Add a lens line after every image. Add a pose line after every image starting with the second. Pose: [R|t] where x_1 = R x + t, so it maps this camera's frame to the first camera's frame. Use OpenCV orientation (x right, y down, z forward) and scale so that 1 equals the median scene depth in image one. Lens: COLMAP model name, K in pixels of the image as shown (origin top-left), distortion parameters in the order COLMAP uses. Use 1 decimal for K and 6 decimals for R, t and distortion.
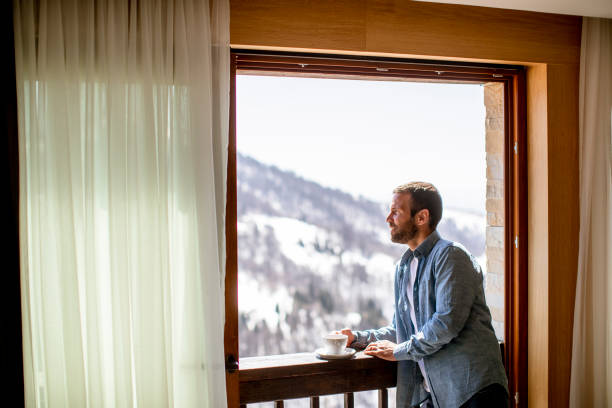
lens RADIAL K [[992.9, 0, 305.6], [0, 992.9, 203.1], [0, 0, 1]] dist [-0.163399, 0.000000]
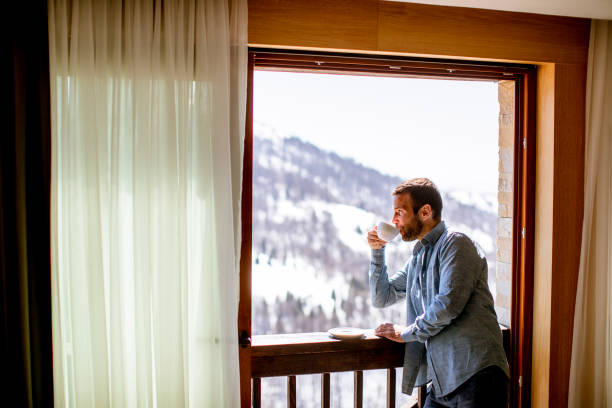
lens RADIAL K [[992.9, 0, 306.4], [0, 992.9, 202.3], [0, 0, 1]] dist [-0.163399, 0.000000]
pose [[0.998038, 0.019938, -0.059356, 0.048079], [-0.019176, 0.999727, 0.013377, -0.002741], [0.059607, -0.012212, 0.998147, -0.066299]]
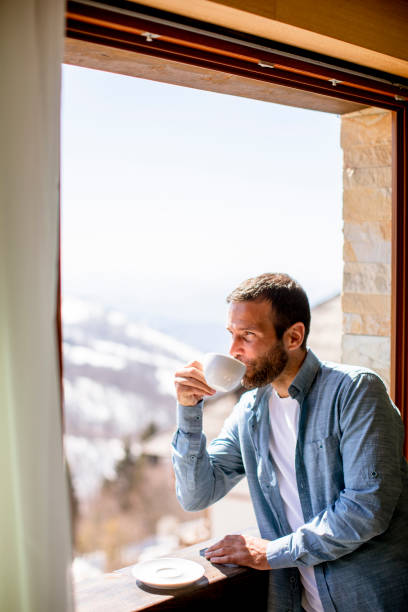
lens RADIAL K [[992.9, 0, 203.9], [0, 992.9, 310.3], [0, 0, 1]] dist [-0.163399, 0.000000]
pose [[0.926901, -0.004432, 0.375279, -0.166514], [-0.005262, 0.999678, 0.024804, -0.009346], [-0.375269, -0.024966, 0.926580, 0.493230]]
